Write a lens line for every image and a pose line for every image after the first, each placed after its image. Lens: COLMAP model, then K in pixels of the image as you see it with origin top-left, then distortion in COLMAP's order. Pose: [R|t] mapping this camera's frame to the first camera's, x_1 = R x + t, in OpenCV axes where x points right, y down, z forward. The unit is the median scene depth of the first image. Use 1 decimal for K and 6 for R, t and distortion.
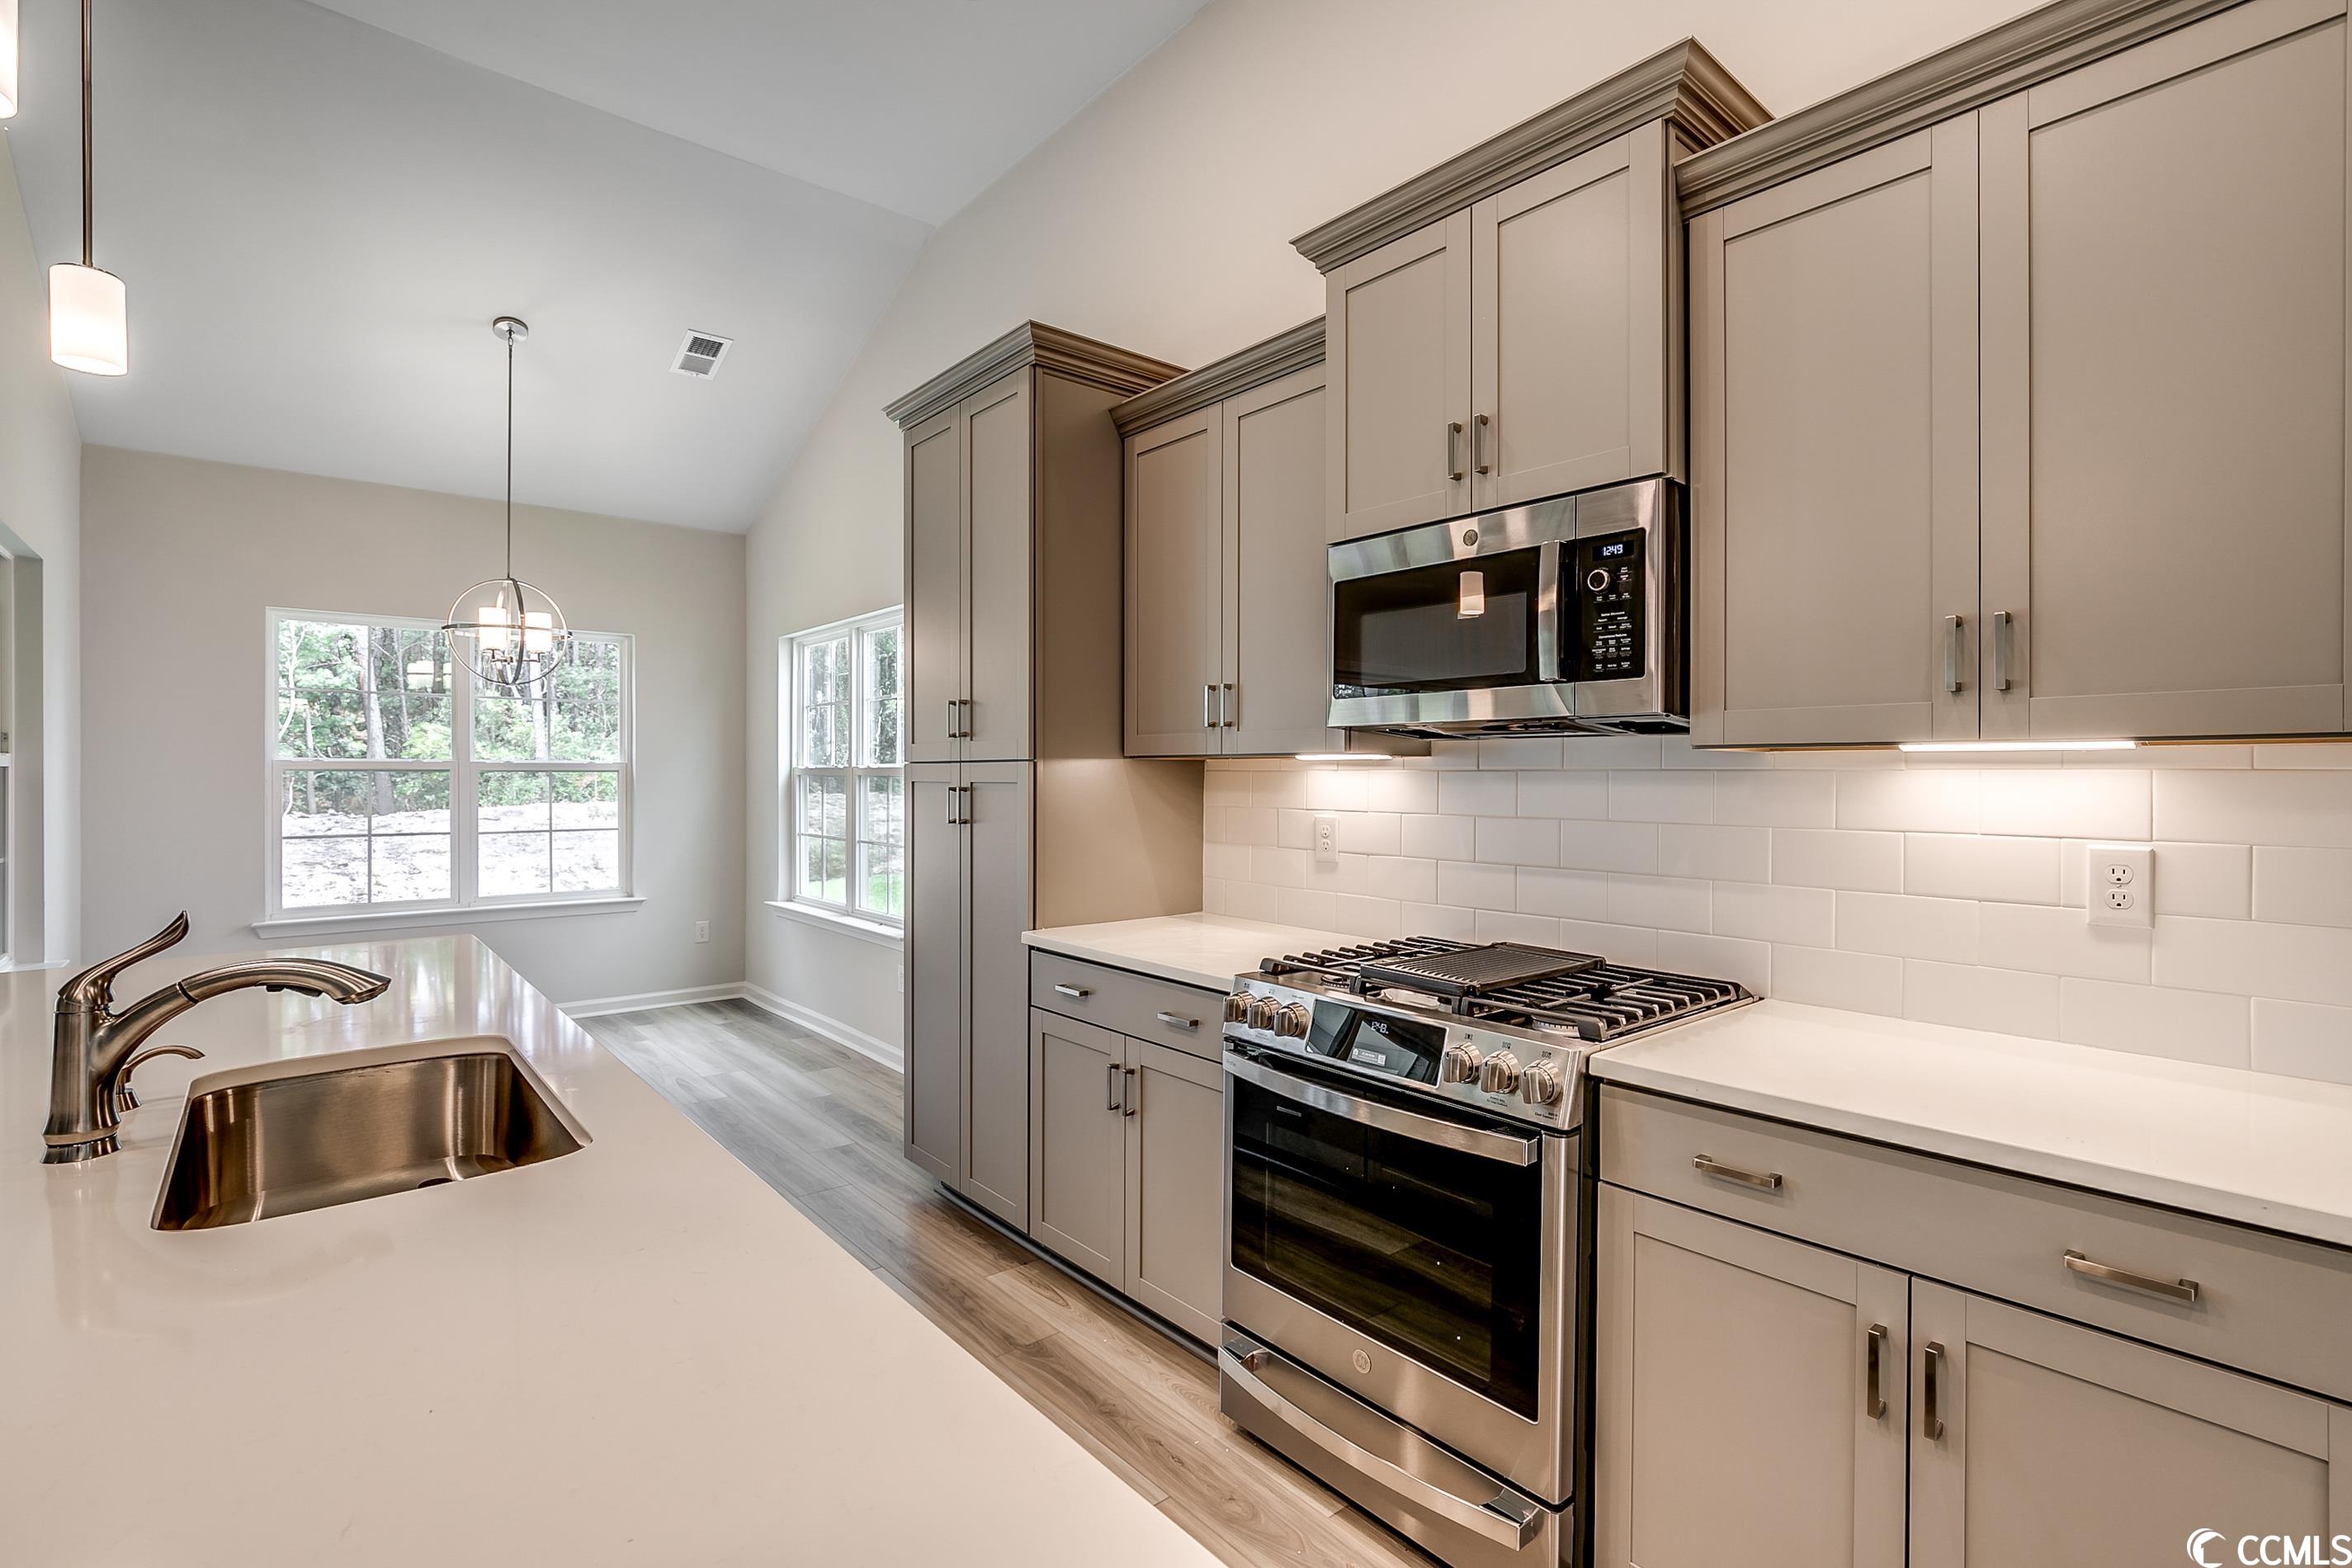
lens RADIAL K [[1095.3, 0, 1176.2], [0, 1095.3, 775.5], [0, 0, 1]] dist [-0.003050, -0.000615]
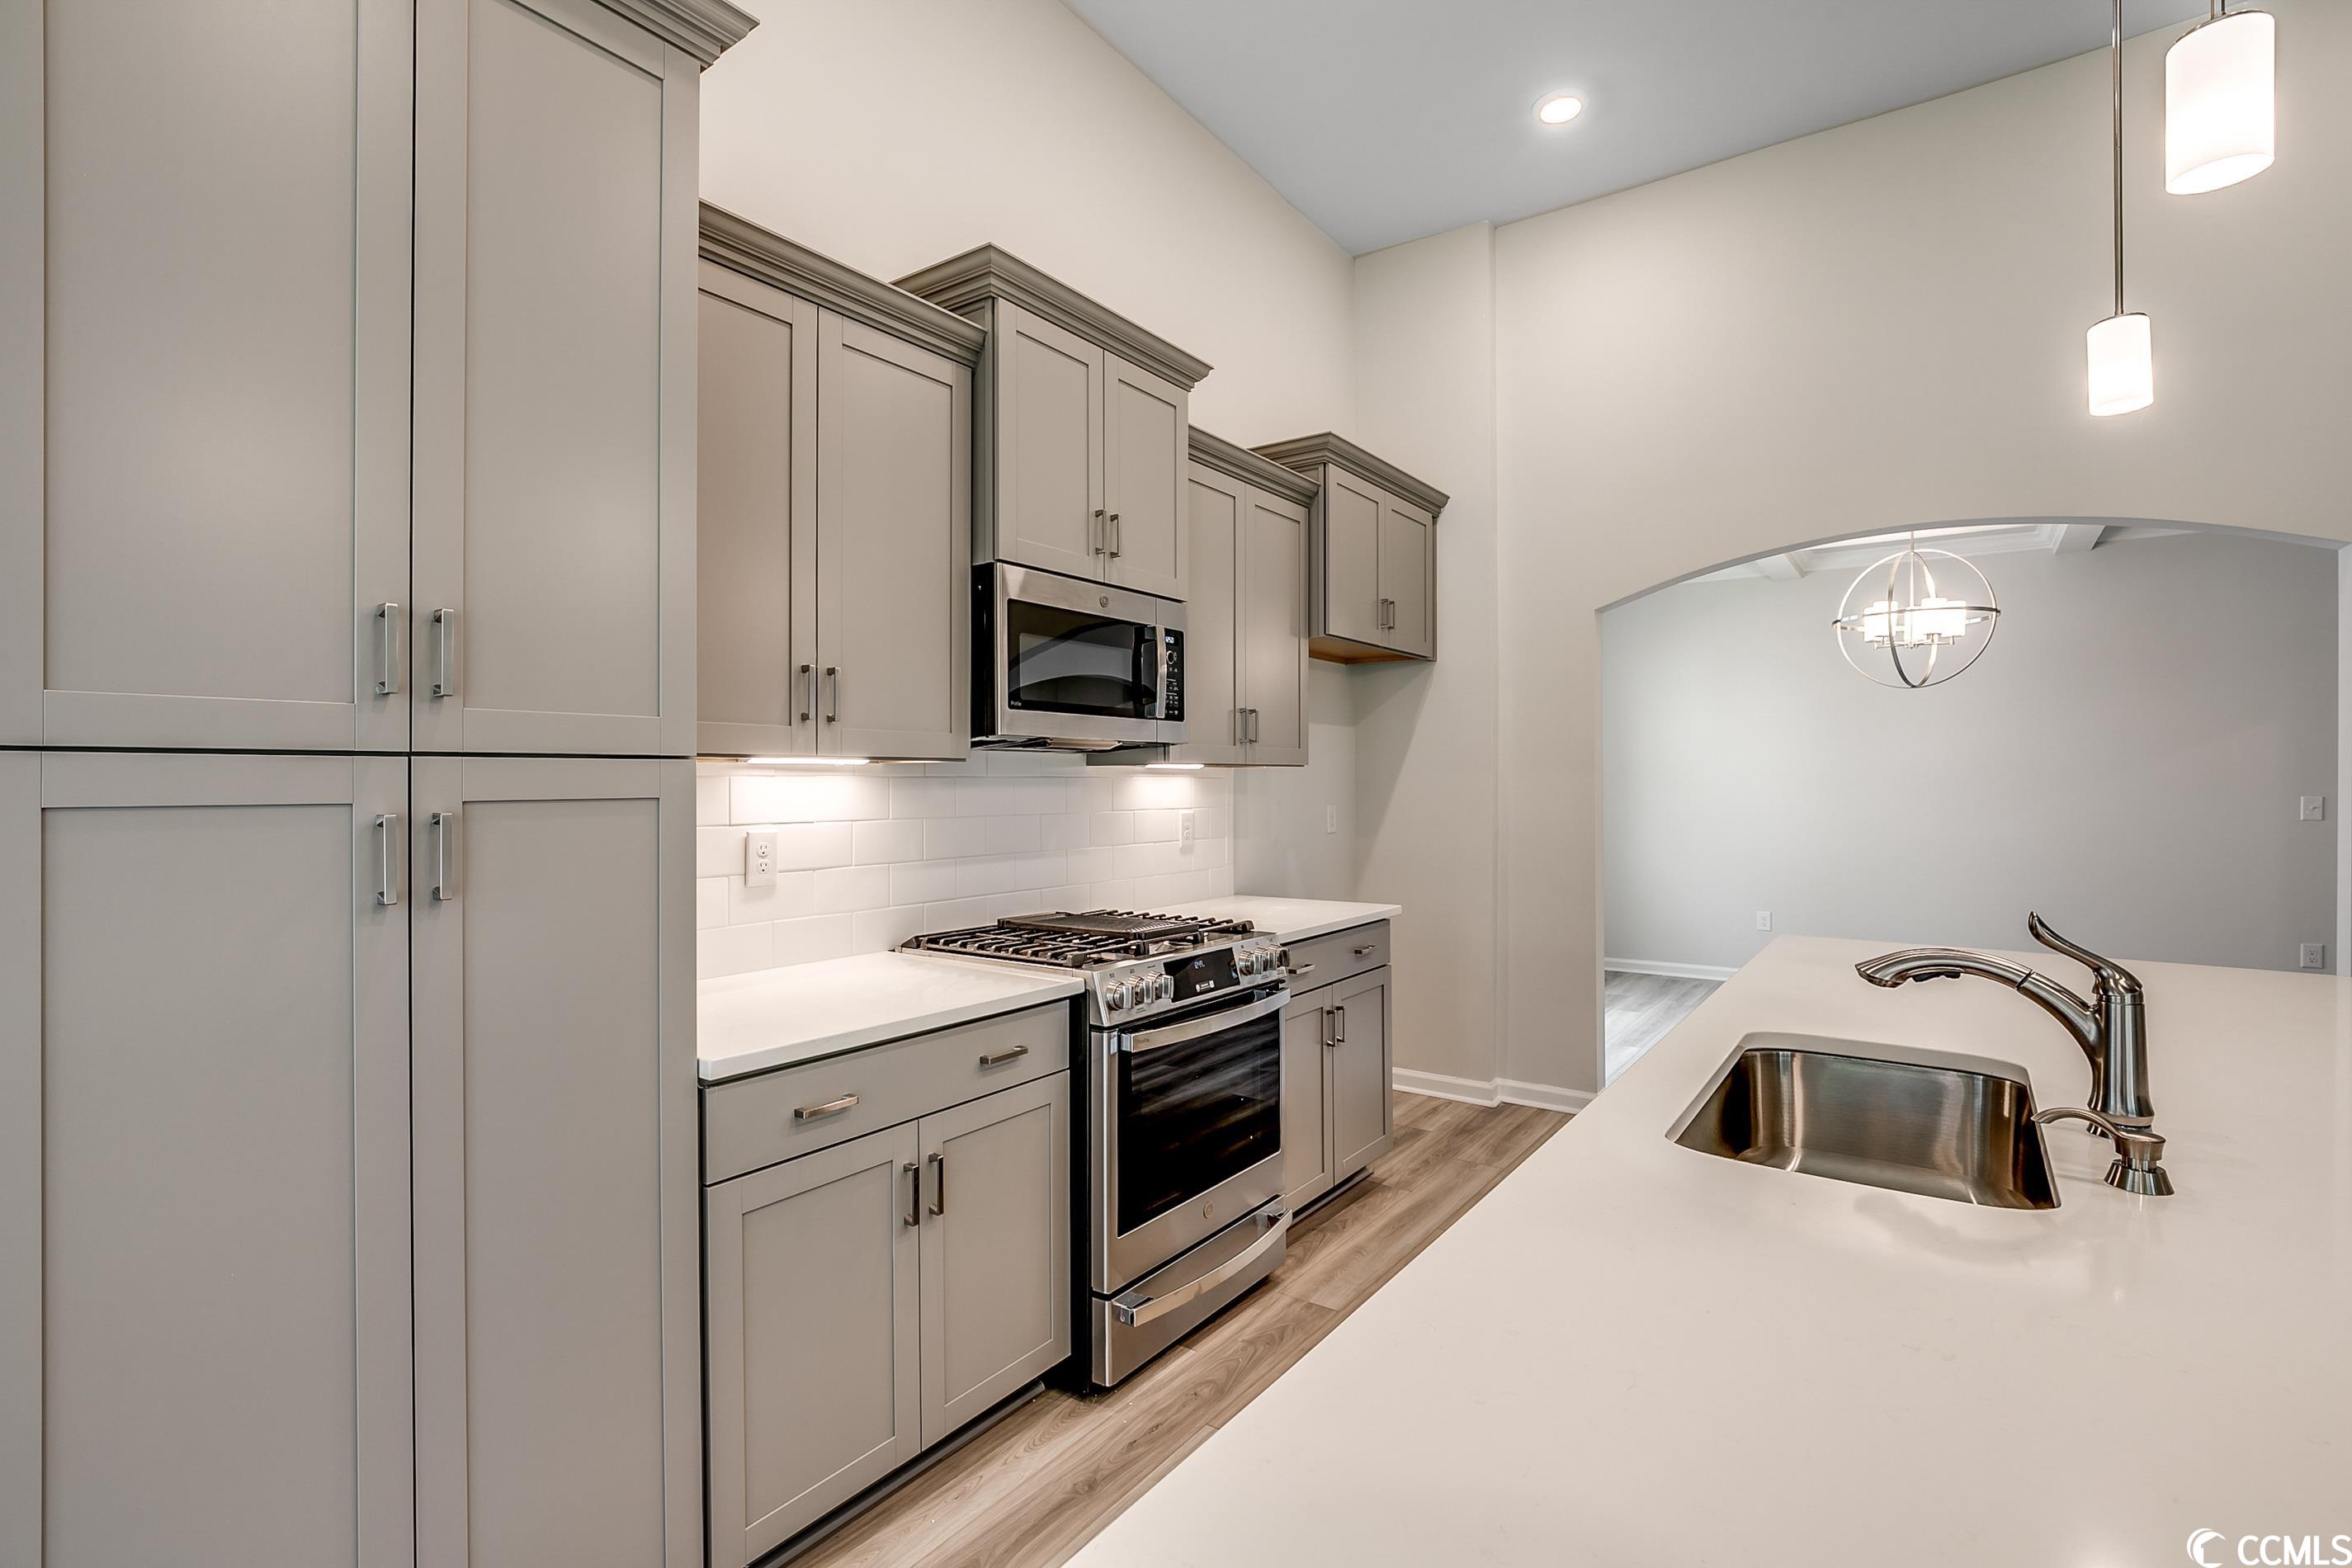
lens RADIAL K [[1084.0, 0, 1176.0], [0, 1084.0, 784.0], [0, 0, 1]] dist [-0.001633, -0.000040]
pose [[-0.250446, -0.003430, 0.968125, -0.875064], [0.002673, 0.999987, 0.004234, -0.001558], [-0.968127, 0.003649, -0.250433, 1.068108]]
